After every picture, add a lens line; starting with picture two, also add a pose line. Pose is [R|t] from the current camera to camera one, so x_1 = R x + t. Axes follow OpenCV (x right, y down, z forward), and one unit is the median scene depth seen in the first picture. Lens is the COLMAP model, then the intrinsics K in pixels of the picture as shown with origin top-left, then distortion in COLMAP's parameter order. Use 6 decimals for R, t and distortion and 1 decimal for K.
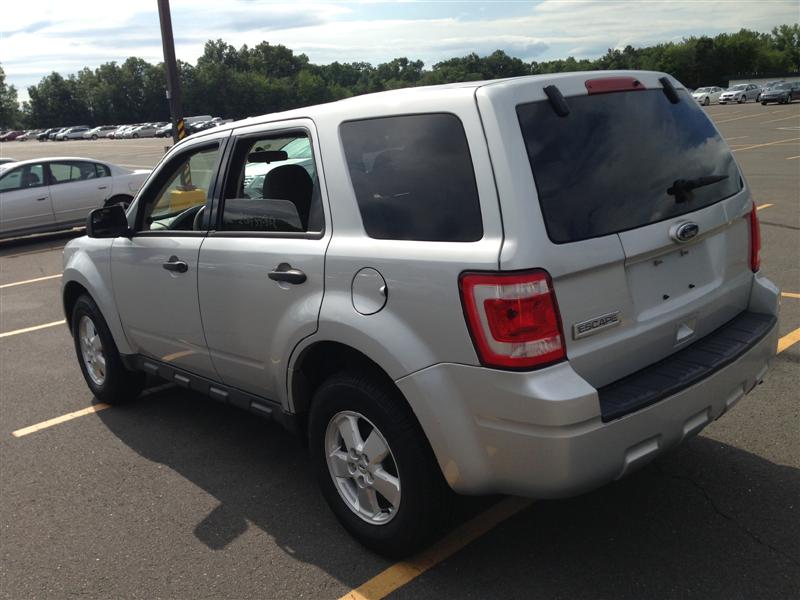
lens RADIAL K [[721.1, 0, 400.0], [0, 721.1, 300.0], [0, 0, 1]] dist [0.123200, -0.209908]
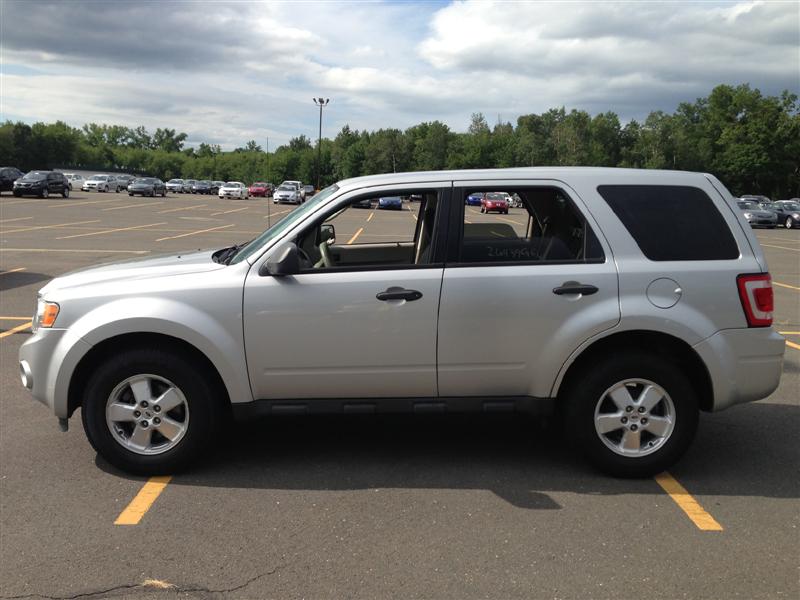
lens RADIAL K [[721.1, 0, 400.0], [0, 721.1, 300.0], [0, 0, 1]] dist [0.123200, -0.209908]
pose [[0.671525, -0.019272, 0.740731, -1.466113], [0.104396, 0.992151, -0.068829, 0.047956], [-0.733591, 0.123550, 0.668266, 0.340453]]
